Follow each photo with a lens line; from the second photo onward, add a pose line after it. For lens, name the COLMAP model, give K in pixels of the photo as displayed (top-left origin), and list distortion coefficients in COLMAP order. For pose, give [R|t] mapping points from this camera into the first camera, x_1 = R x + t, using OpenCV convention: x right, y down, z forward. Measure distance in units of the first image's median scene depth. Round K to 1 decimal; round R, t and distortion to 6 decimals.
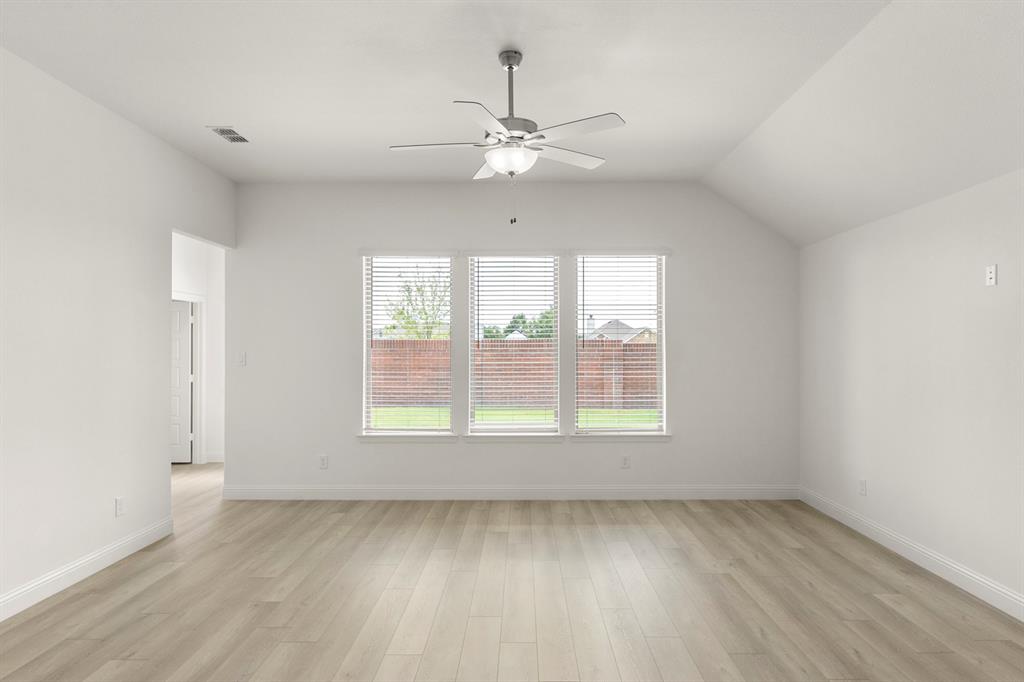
lens RADIAL K [[620.3, 0, 514.9], [0, 620.3, 343.1], [0, 0, 1]] dist [0.000873, 0.000639]
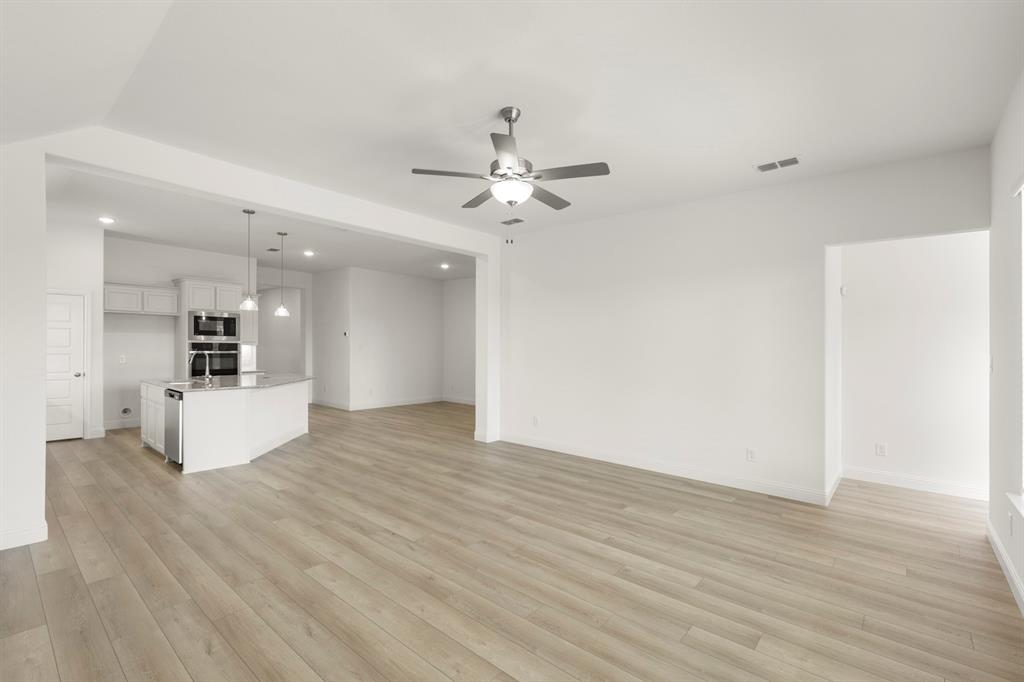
lens RADIAL K [[454.3, 0, 512.6], [0, 454.3, 344.5], [0, 0, 1]] dist [0.001707, -0.000108]
pose [[-0.649253, -0.012553, -0.760469, 0.702810], [-0.013297, 0.999898, -0.005154, 0.018556], [0.760457, 0.006766, -0.649353, 1.615260]]
